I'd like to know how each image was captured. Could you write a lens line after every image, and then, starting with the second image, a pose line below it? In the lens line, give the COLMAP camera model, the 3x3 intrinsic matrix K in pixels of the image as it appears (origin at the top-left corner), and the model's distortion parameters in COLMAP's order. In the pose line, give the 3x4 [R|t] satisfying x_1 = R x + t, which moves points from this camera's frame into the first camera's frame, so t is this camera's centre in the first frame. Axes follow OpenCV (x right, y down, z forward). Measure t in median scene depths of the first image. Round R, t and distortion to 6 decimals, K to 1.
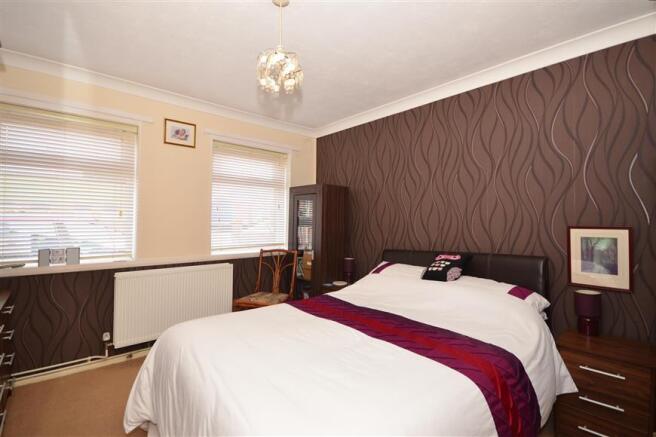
lens RADIAL K [[297.5, 0, 328.0], [0, 297.5, 218.5], [0, 0, 1]] dist [0.001192, -0.000139]
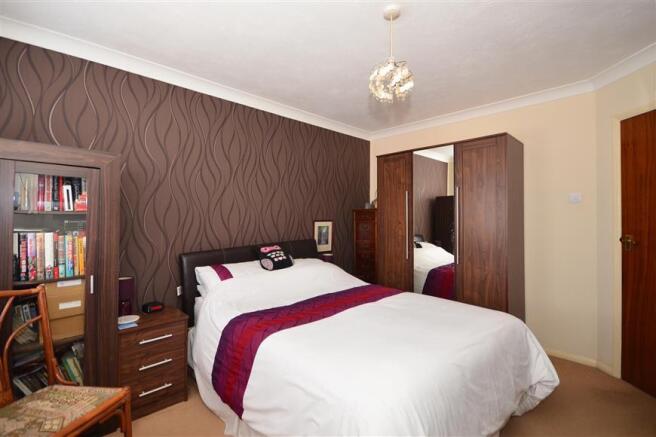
lens RADIAL K [[300.0, 0, 328.0], [0, 300.0, 218.5], [0, 0, 1]] dist [-0.048826, 0.000075]
pose [[-0.060460, -0.006379, 0.998150, -0.677279], [-0.005795, 0.999965, 0.006040, 0.001935], [-0.998154, -0.005419, -0.060495, 0.718882]]
